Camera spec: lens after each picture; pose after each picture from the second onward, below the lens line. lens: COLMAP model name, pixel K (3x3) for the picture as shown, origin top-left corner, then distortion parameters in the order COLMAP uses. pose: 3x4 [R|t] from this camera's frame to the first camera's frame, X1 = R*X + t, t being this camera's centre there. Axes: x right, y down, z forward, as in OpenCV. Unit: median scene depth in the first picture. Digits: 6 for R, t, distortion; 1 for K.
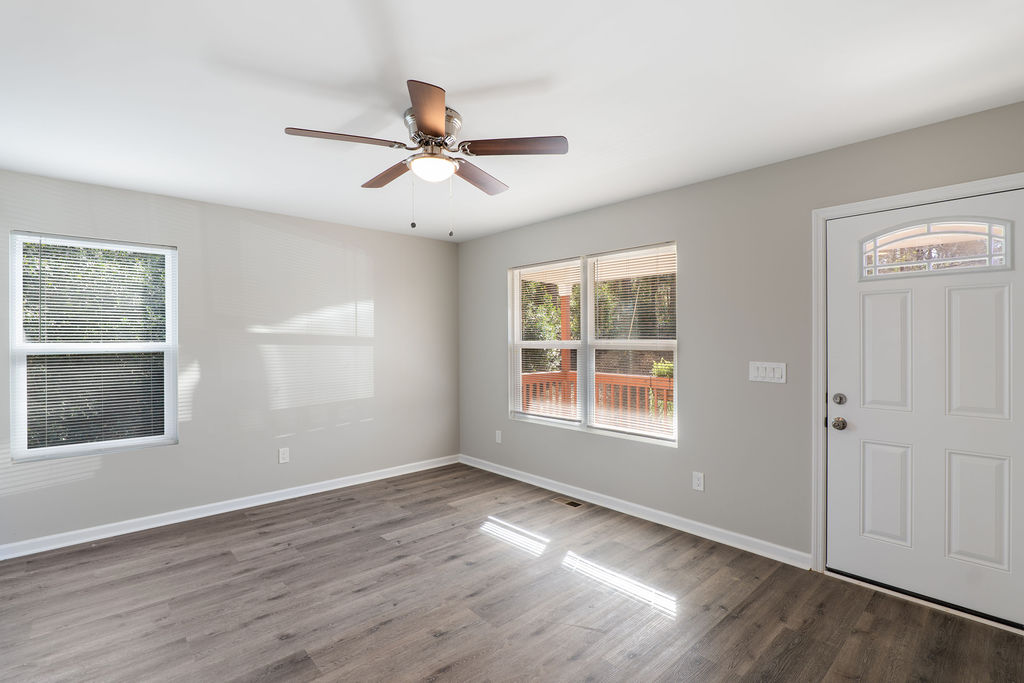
lens RADIAL K [[481.0, 0, 504.9], [0, 481.0, 337.0], [0, 0, 1]] dist [0.000215, 0.000184]
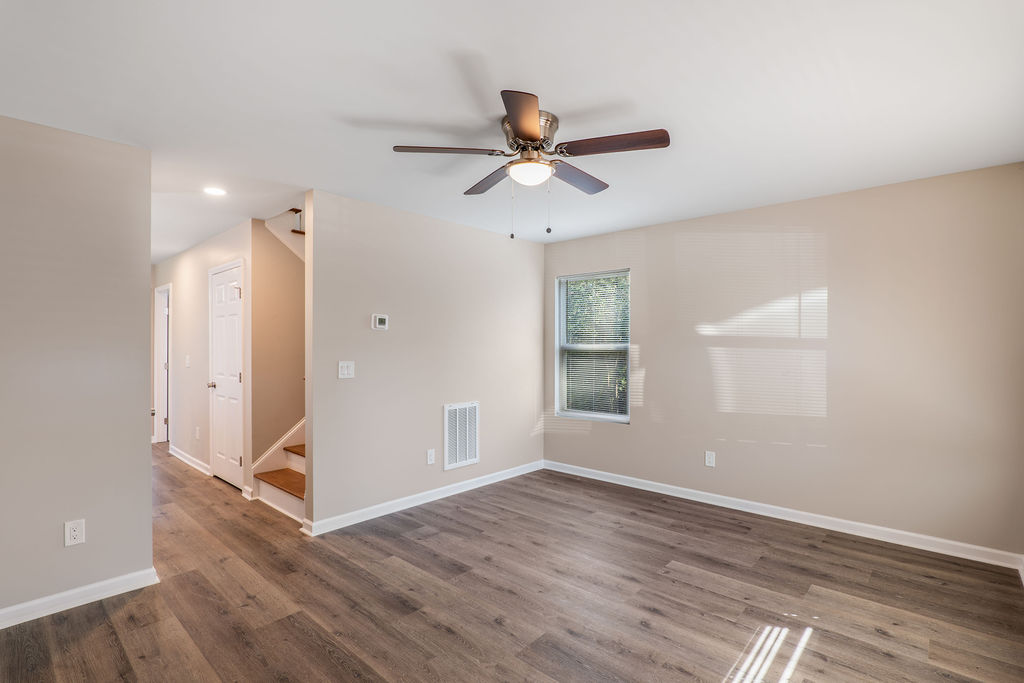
lens RADIAL K [[481.0, 0, 507.5], [0, 481.0, 349.9], [0, 0, 1]] dist [0.000215, 0.000184]
pose [[0.096178, 0.009821, -0.995316, 0.521680], [0.010975, 0.999880, 0.010927, 0.006436], [0.995304, -0.011975, 0.096059, 0.530872]]
